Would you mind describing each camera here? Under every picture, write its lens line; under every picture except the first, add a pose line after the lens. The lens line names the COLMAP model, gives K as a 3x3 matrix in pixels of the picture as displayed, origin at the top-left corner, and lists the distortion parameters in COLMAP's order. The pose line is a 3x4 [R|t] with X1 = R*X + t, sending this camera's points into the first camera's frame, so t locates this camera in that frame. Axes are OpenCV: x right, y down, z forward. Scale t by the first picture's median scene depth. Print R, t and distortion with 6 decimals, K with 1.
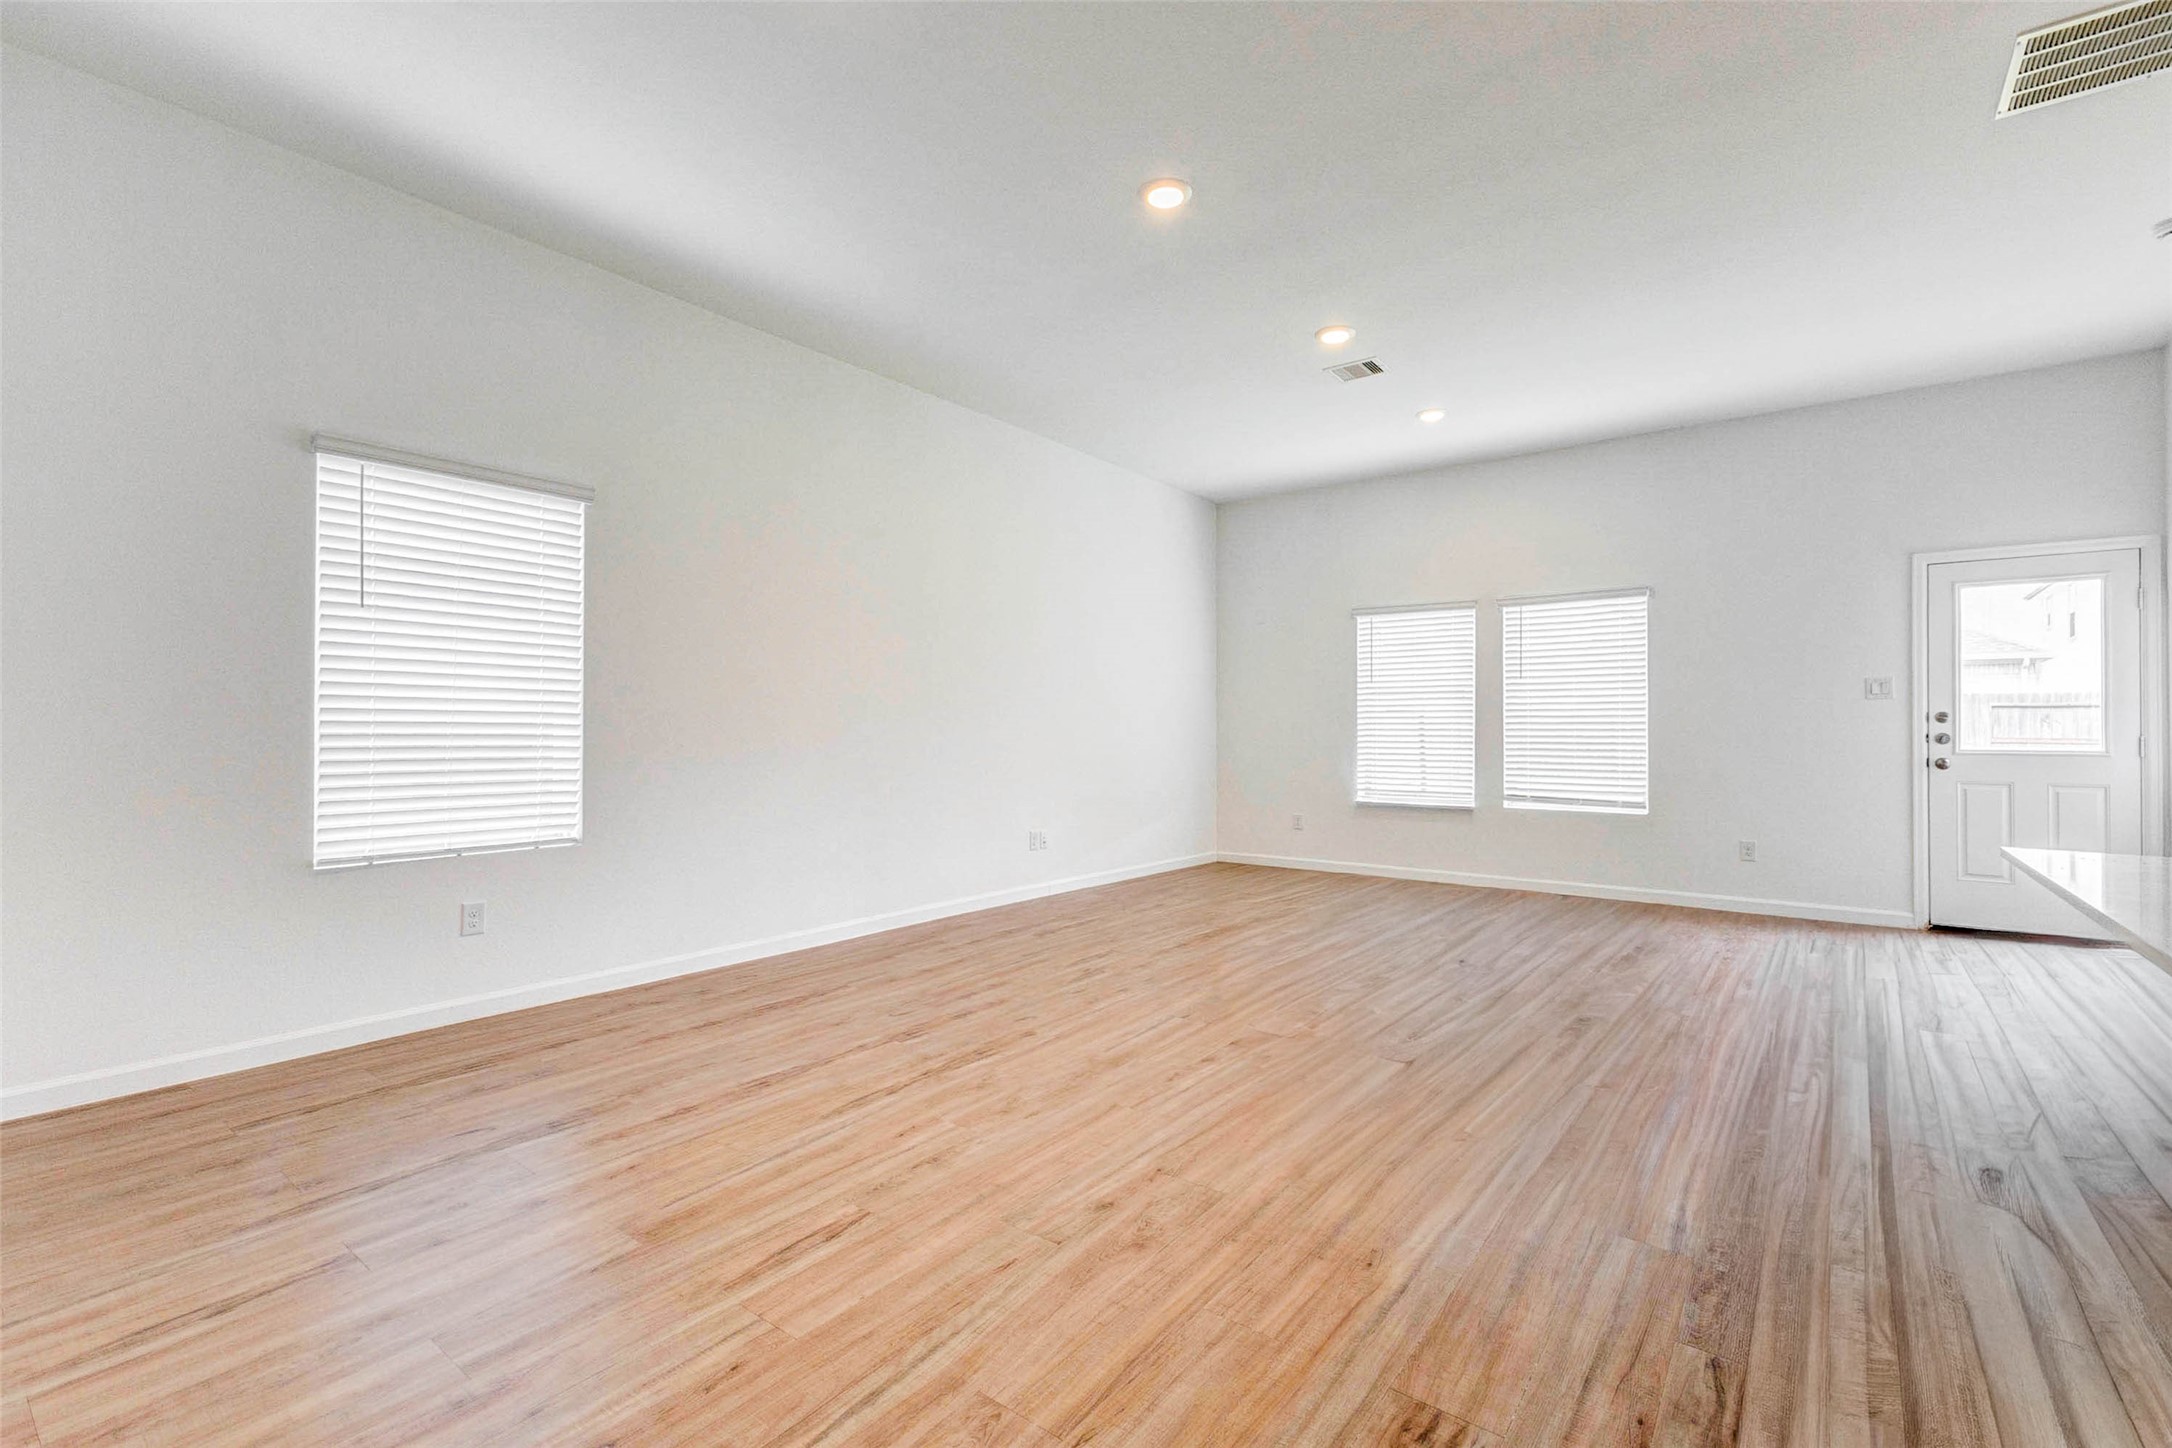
lens RADIAL K [[947.7, 0, 1080.8], [0, 947.7, 713.4], [0, 0, 1]] dist [0.010847, -0.000380]
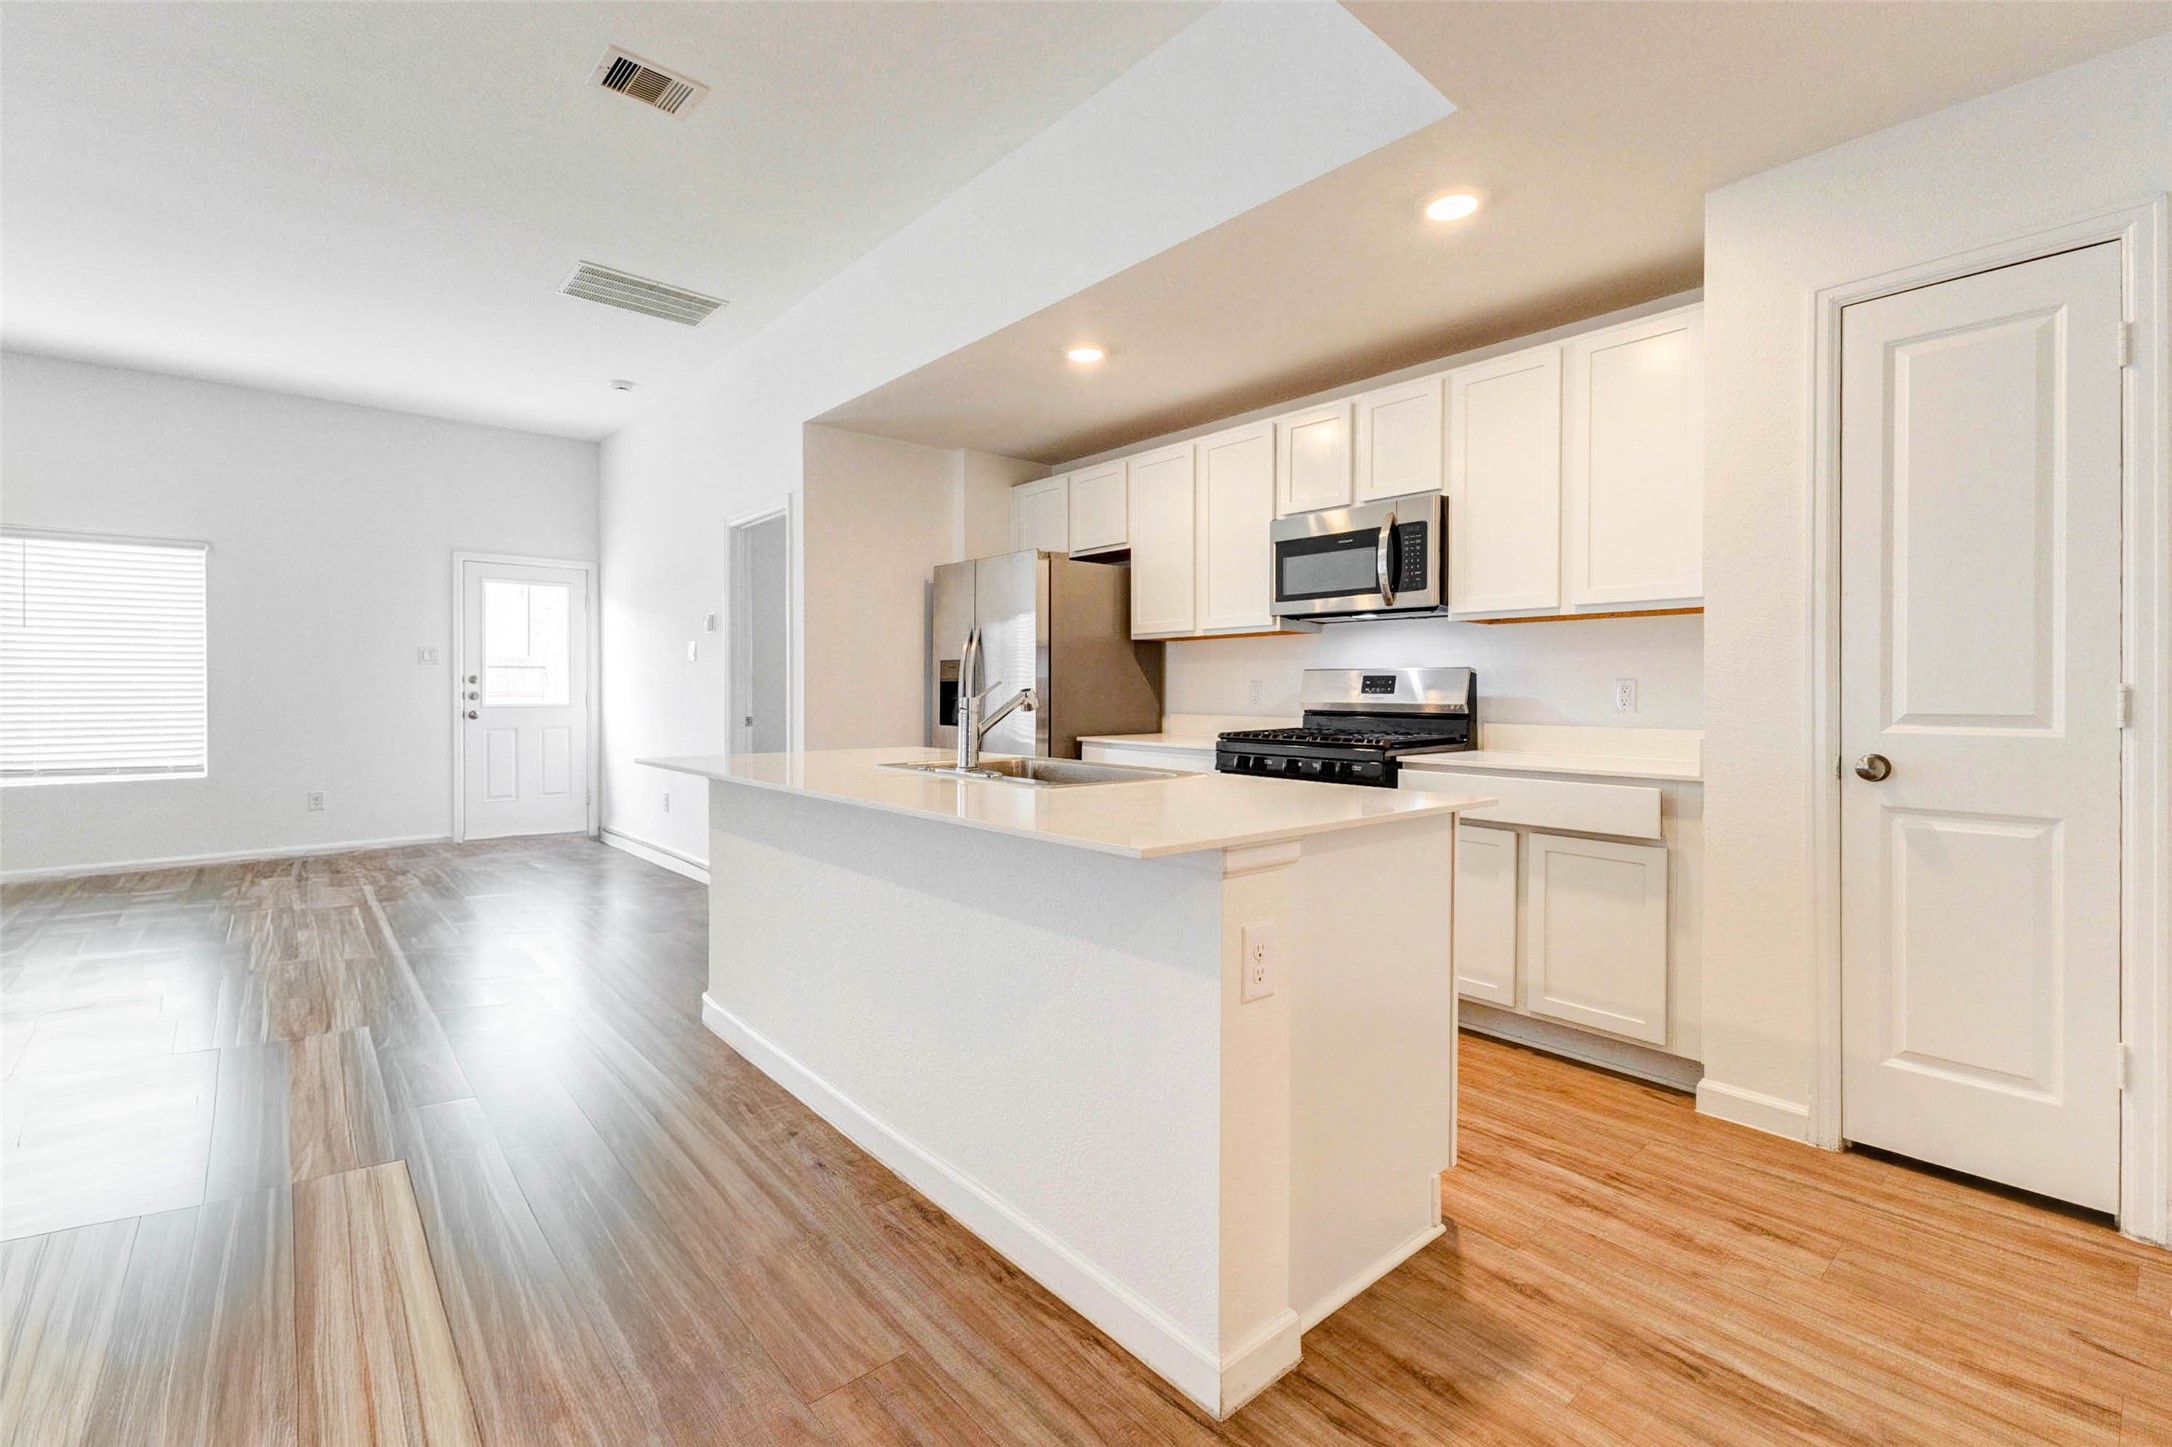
lens RADIAL K [[948.9, 0, 1081.6], [0, 948.9, 692.8], [0, 0, 1]] dist [0.018627, -0.000228]
pose [[0.207680, -0.006256, 0.978177, -0.202967], [-0.016003, 0.999824, 0.009792, -0.003777], [-0.978066, -0.017688, 0.207543, -0.083465]]
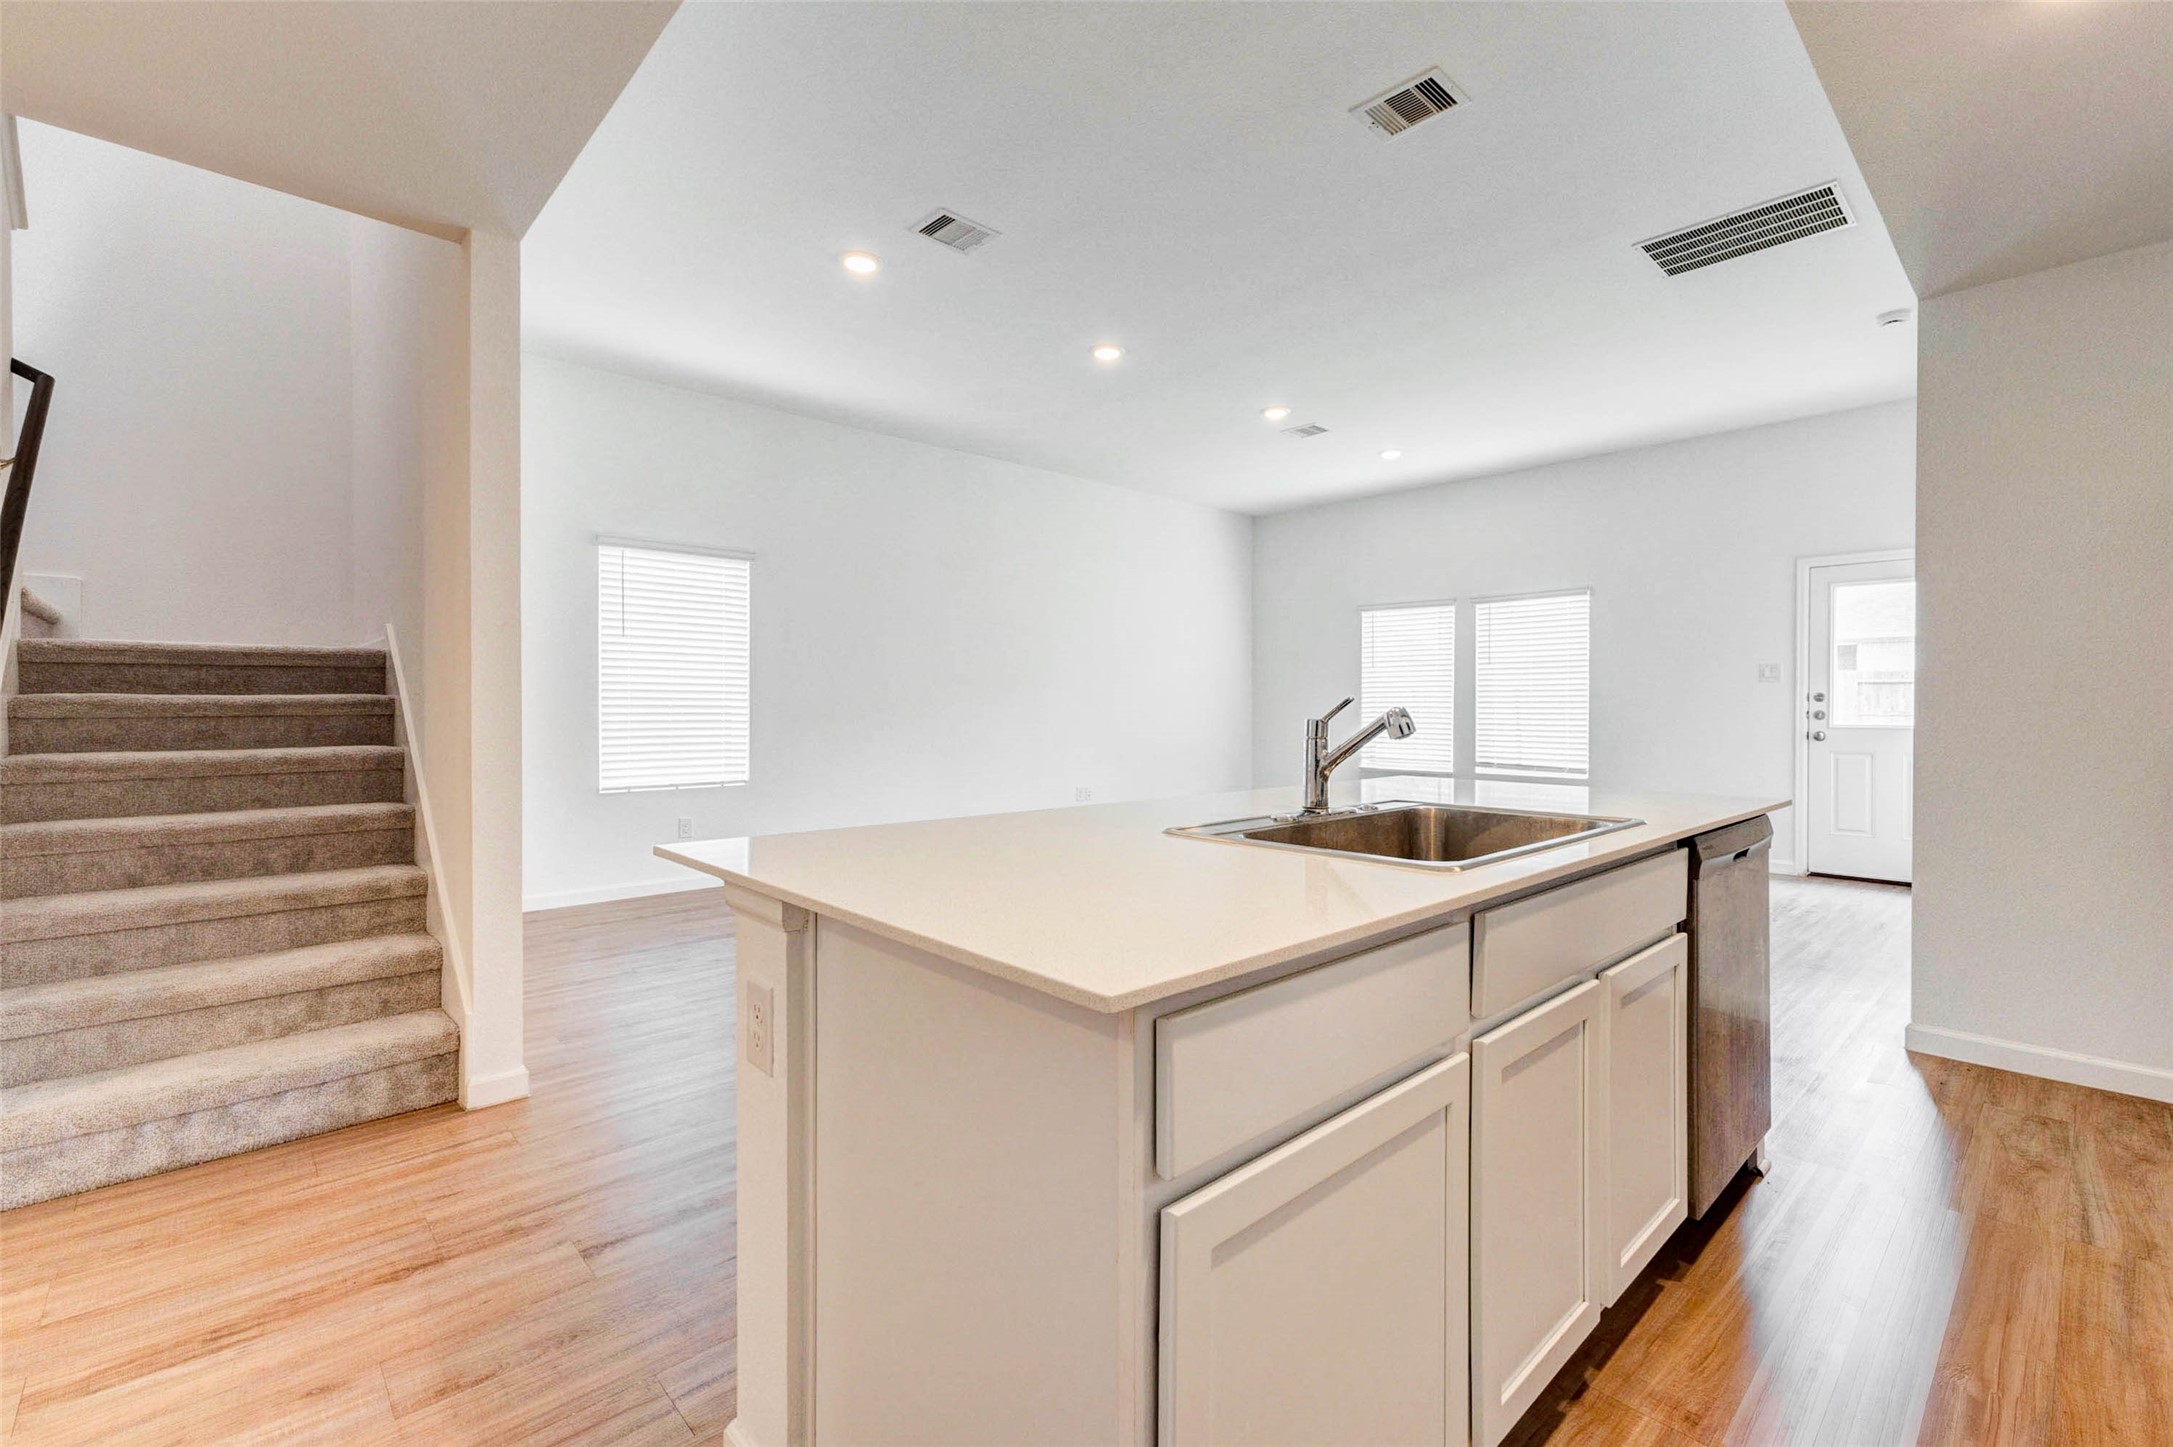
lens RADIAL K [[949.3, 0, 1082.1], [0, 949.3, 692.8], [0, 0, 1]] dist [0.018627, -0.000228]
pose [[0.986254, -0.003887, -0.165193, 0.195638], [0.004671, 0.999980, 0.004358, -0.010724], [0.165173, -0.005070, 0.986252, -0.321490]]
